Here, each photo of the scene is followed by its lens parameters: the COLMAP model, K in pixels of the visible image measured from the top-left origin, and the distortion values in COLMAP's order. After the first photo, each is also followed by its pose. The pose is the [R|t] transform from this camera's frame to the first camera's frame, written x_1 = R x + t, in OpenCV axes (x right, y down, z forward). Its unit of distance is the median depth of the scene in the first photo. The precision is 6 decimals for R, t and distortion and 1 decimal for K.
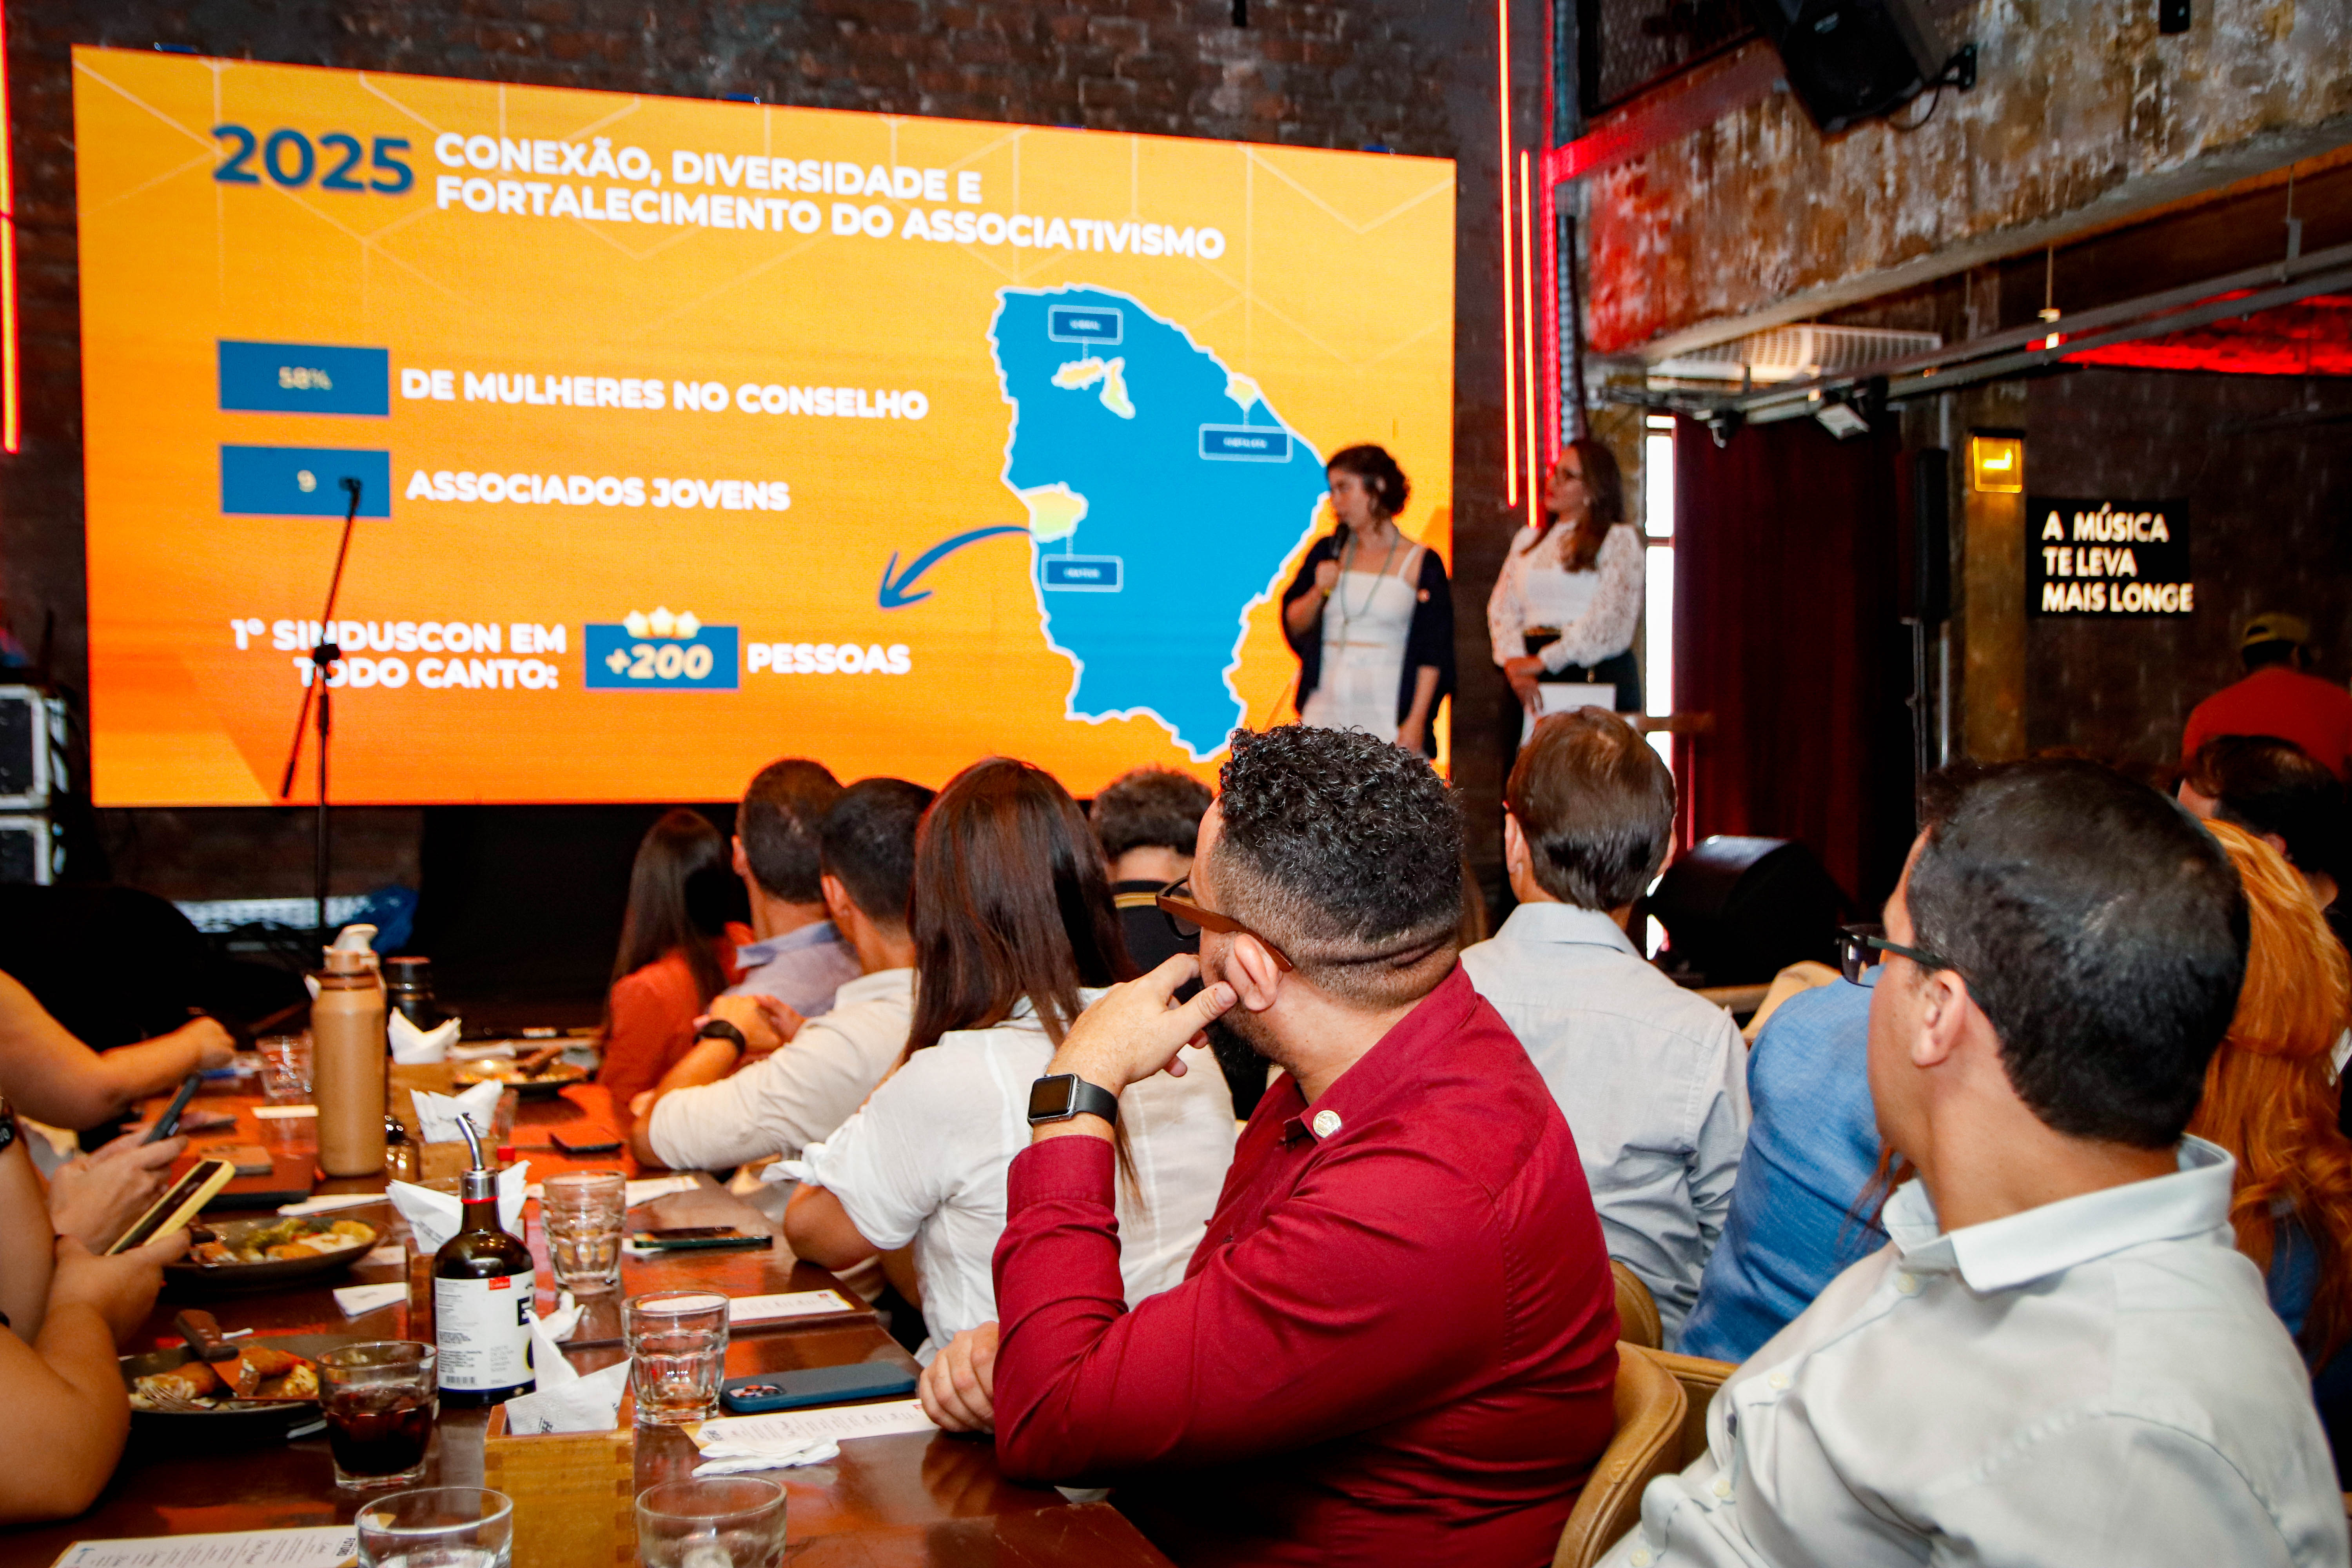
lens RADIAL K [[2496.0, 0, 1185.0], [0, 2496.0, 862.5], [0, 0, 1]] dist [0.002369, 0.000000]
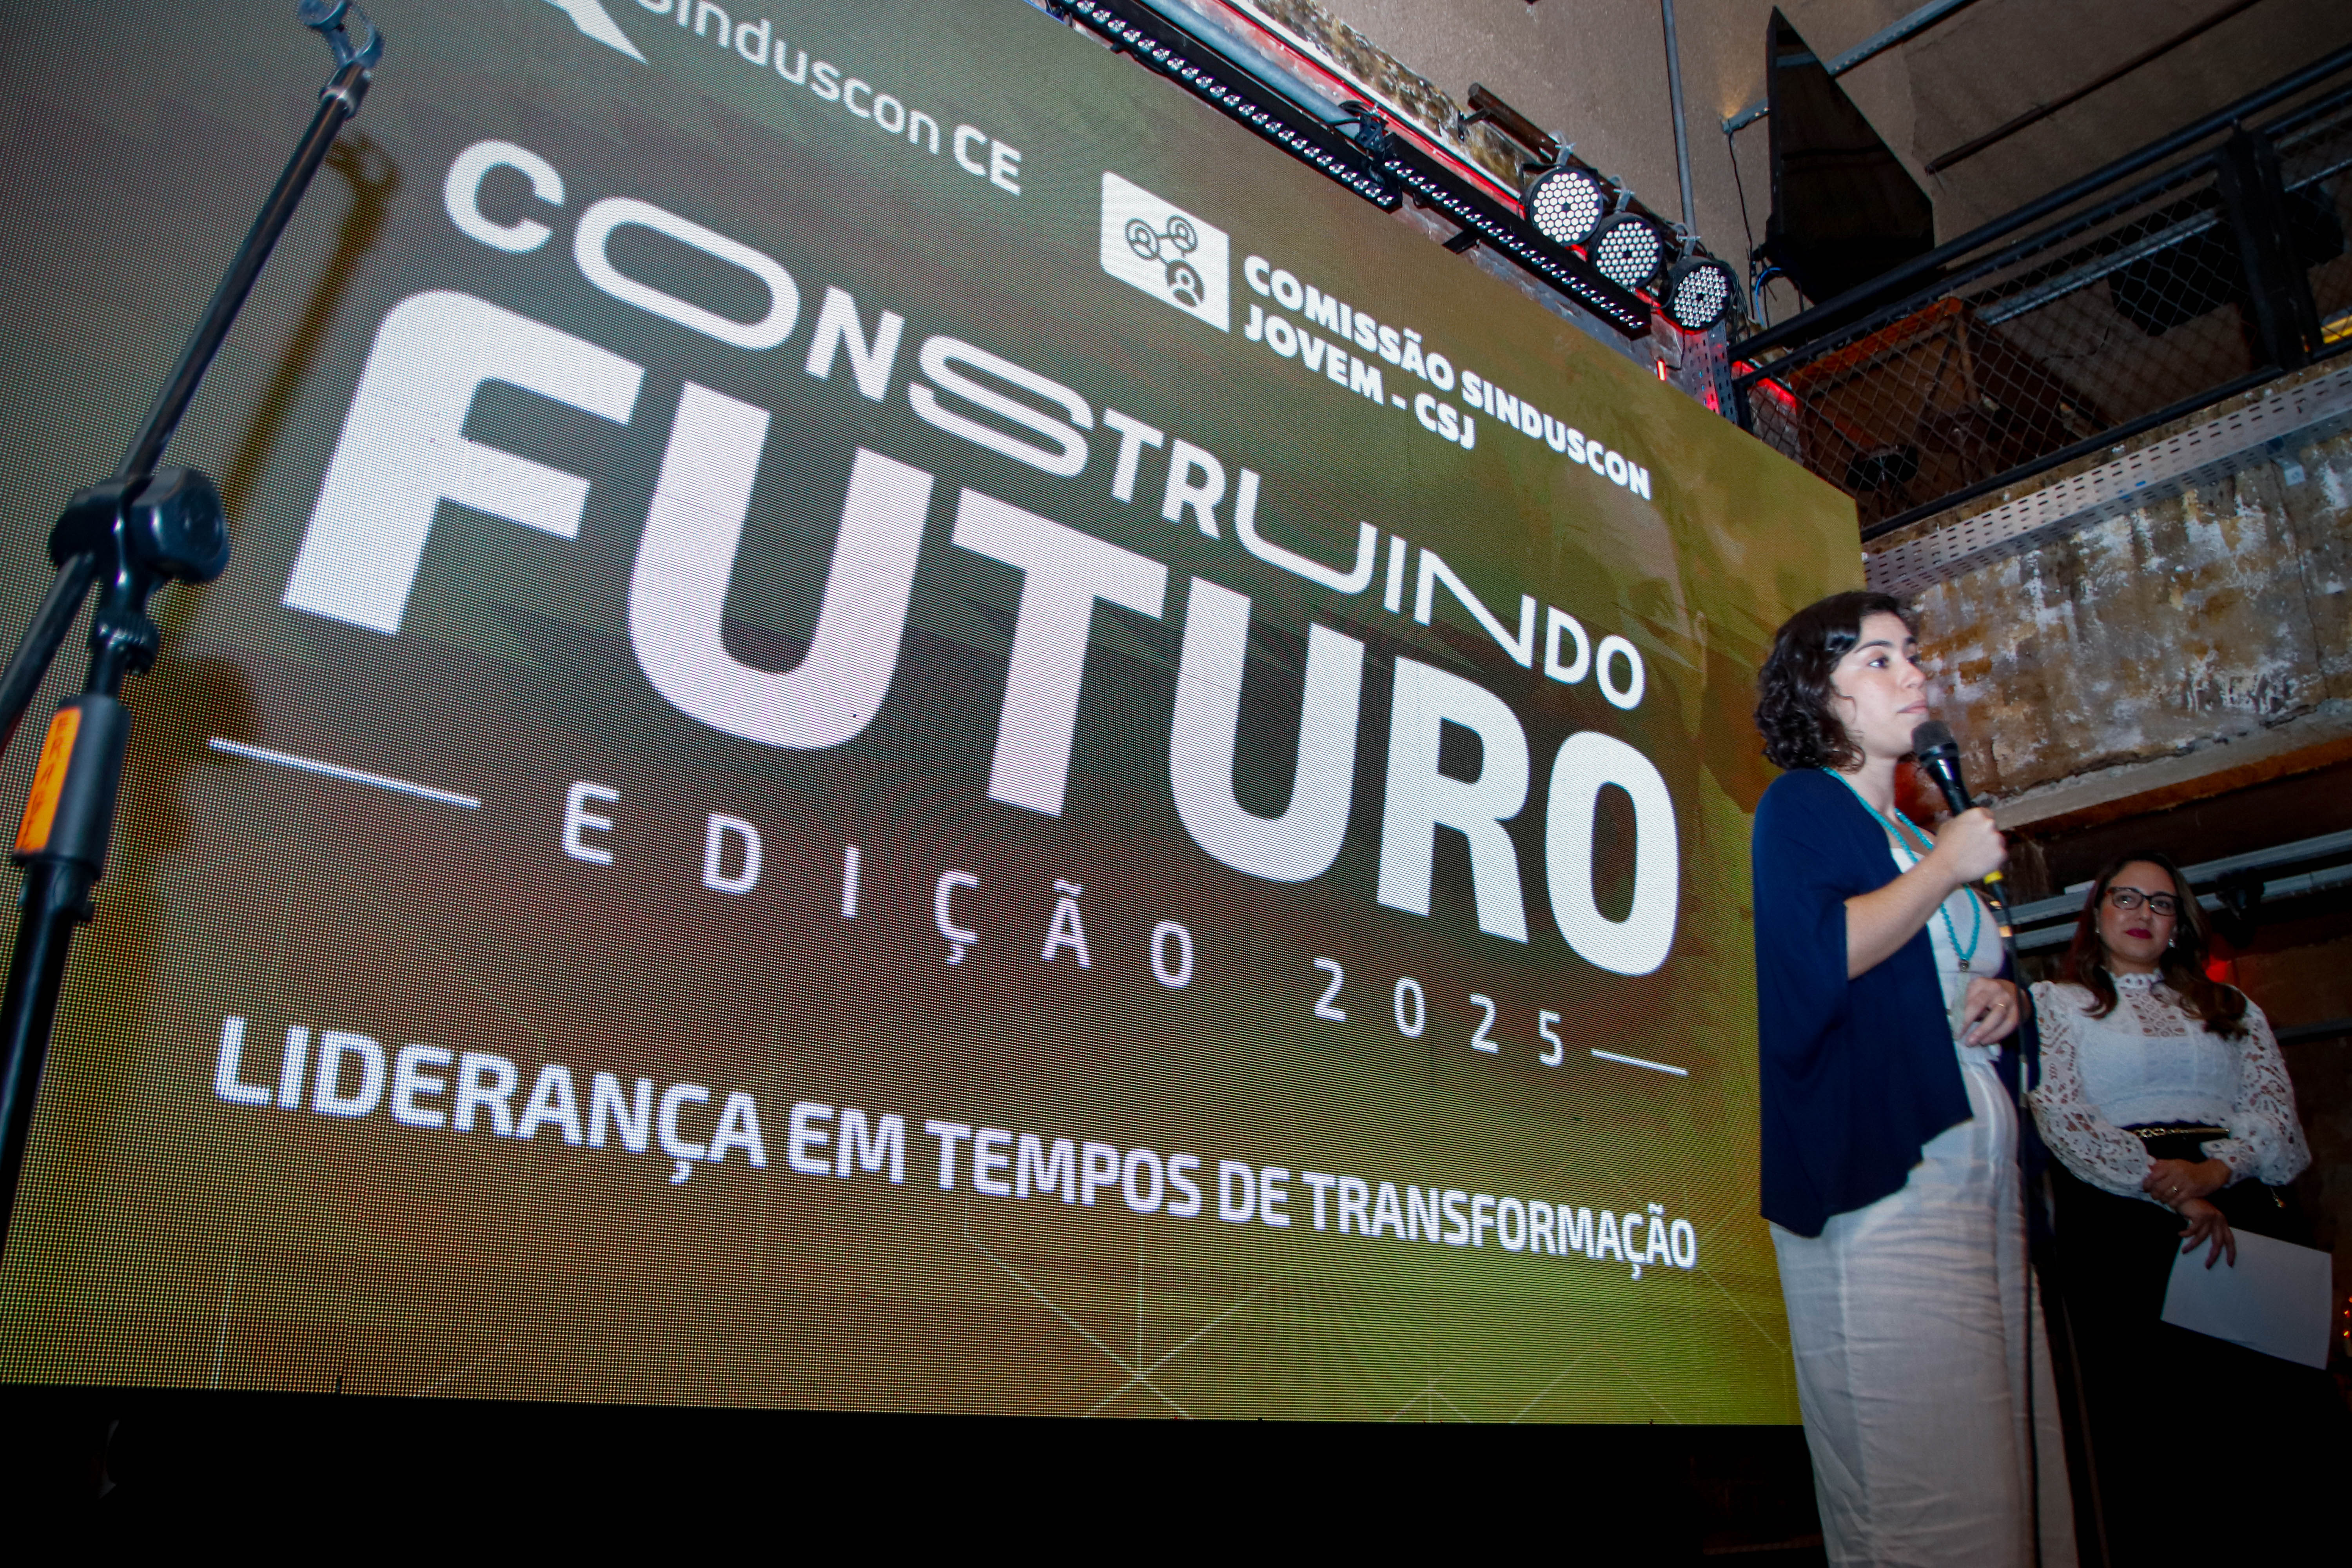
lens RADIAL K [[1875.3, 0, 1193.5], [0, 1875.3, 849.9], [0, 0, 1]] dist [-0.124695, 0.118922]
pose [[0.925905, 0.114899, 0.359859, -0.246829], [0.025644, 0.931306, -0.363335, -0.001219], [-0.376886, 0.345642, 0.859354, 0.659458]]
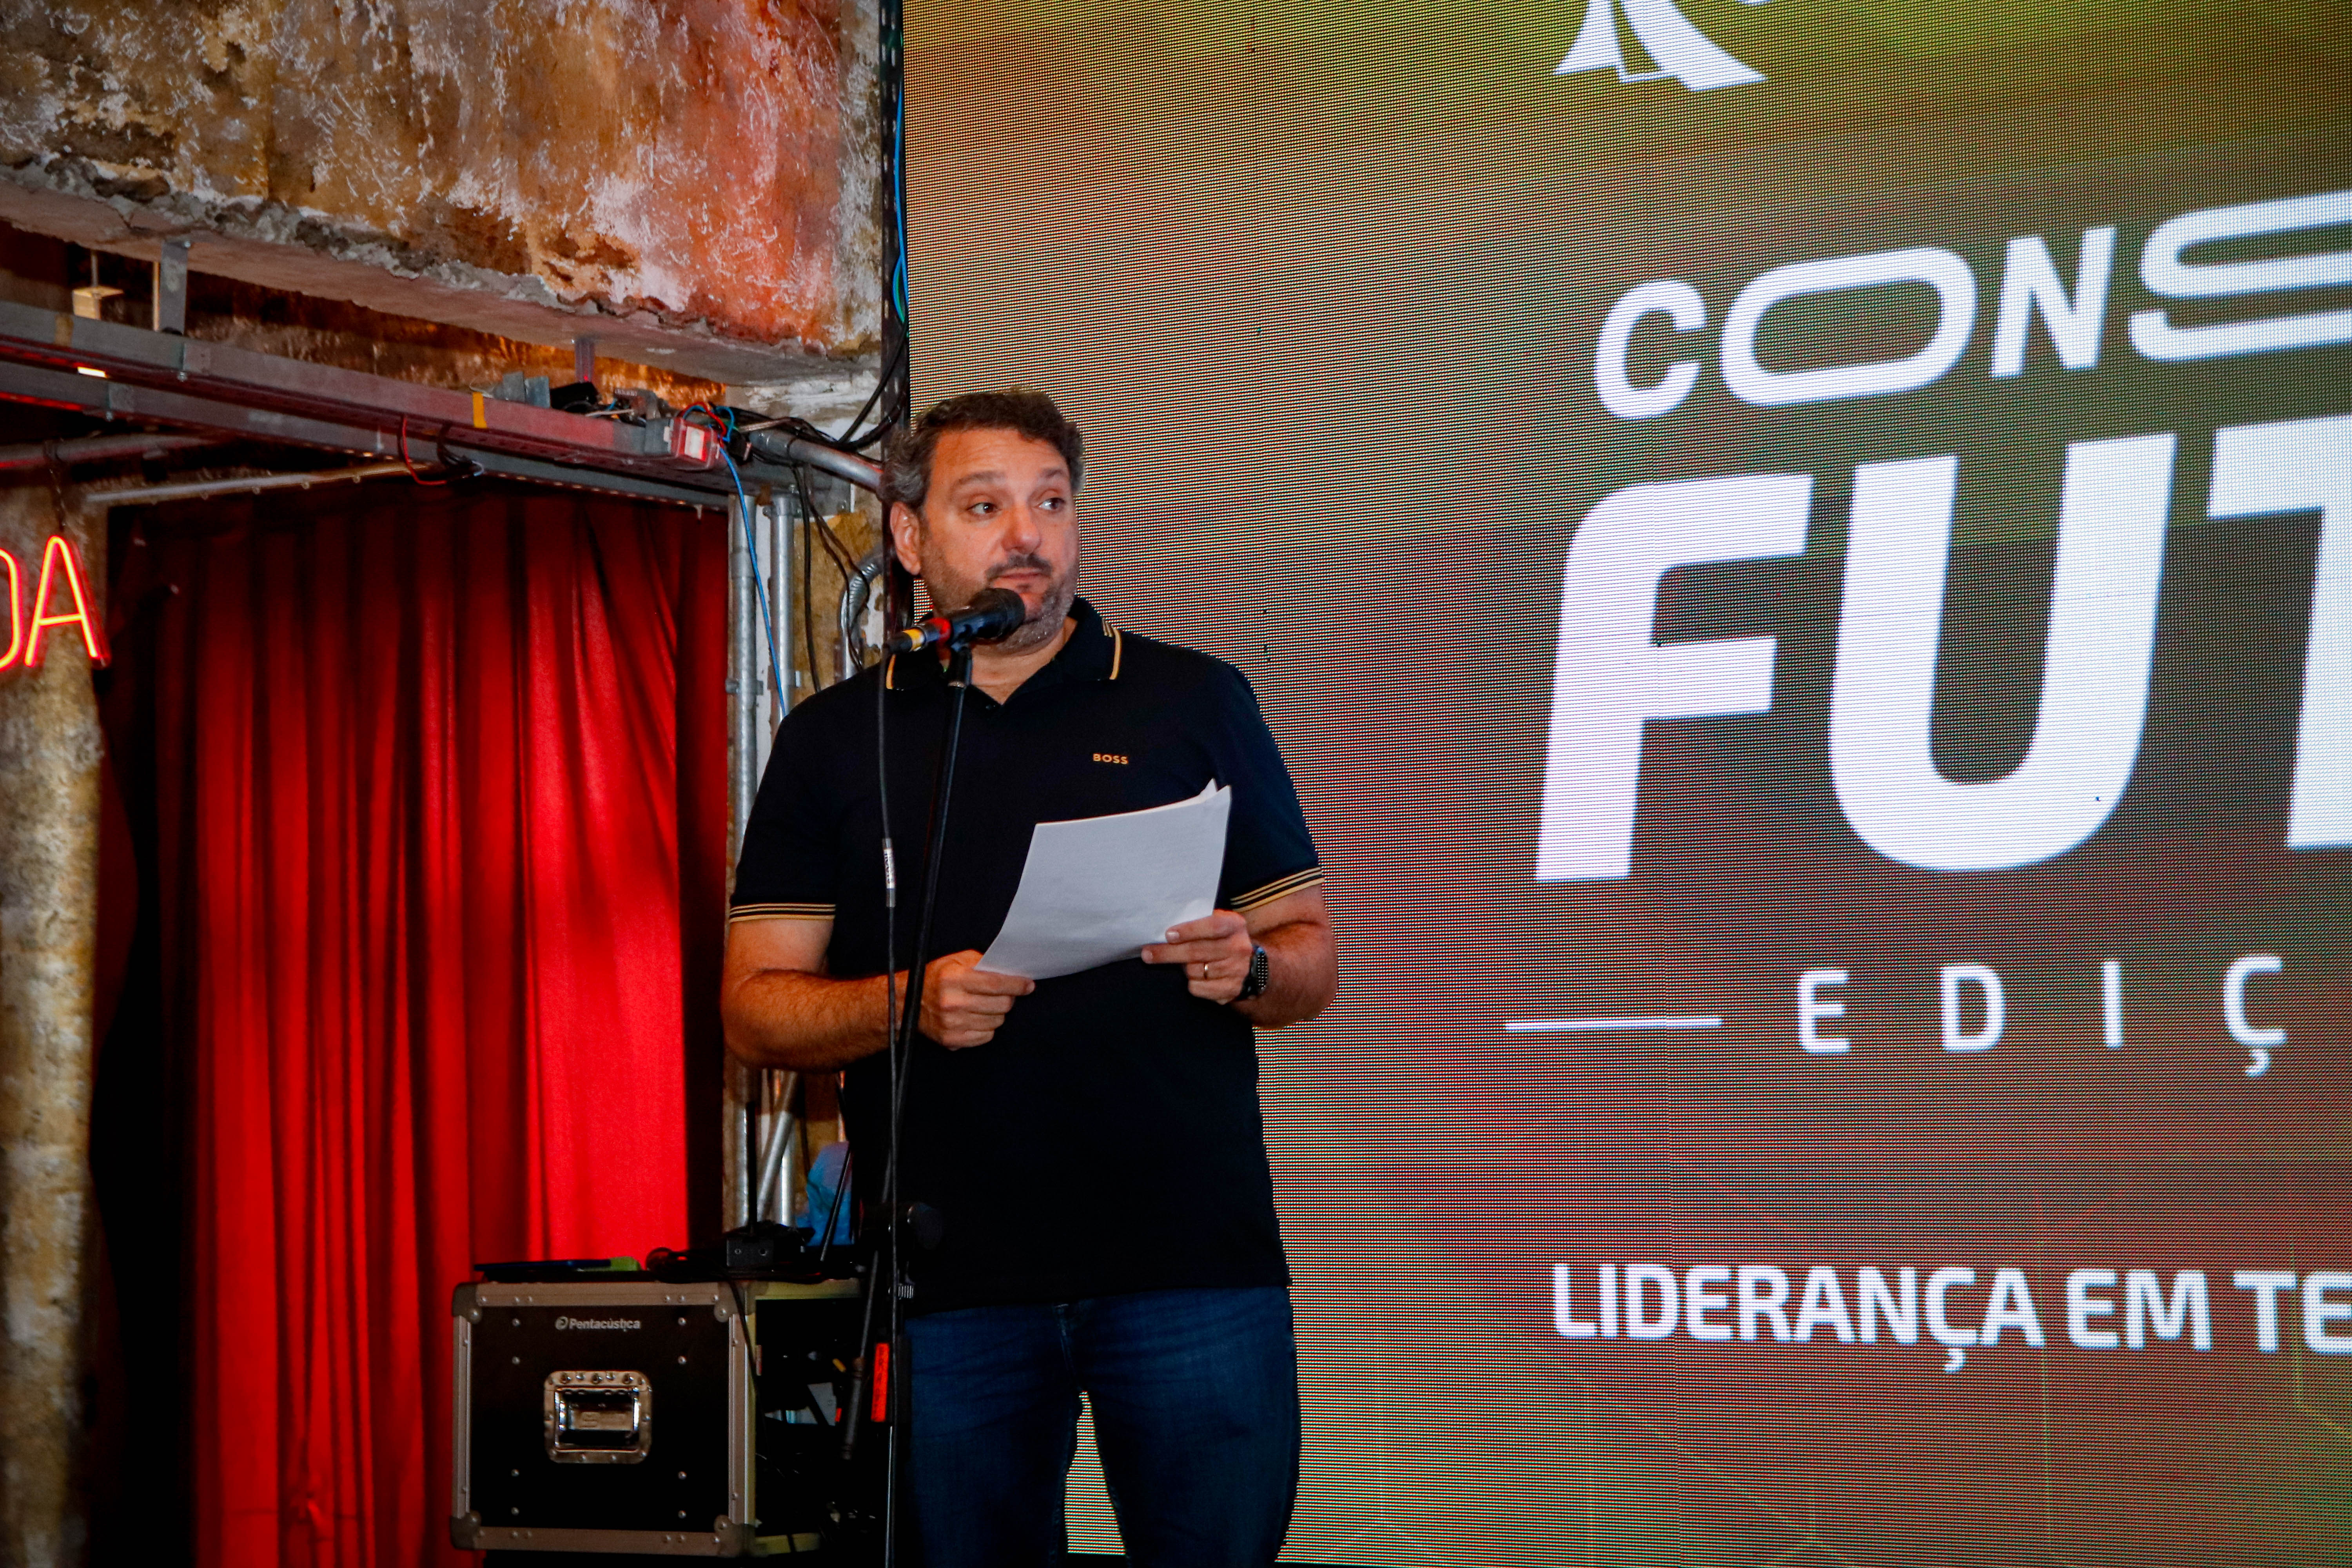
lens RADIAL K [[5184.8, 0, 1161.9], [0, 5184.8, 880.1], [0, 0, 1]] dist [0.243015, 0.000000]
pose [[0.576997, -0.047478, -0.815365, 0.278644], [-0.027196, 0.996639, -0.077279, -0.059681], [0.816293, 0.066764, 0.573766, 0.437168]]
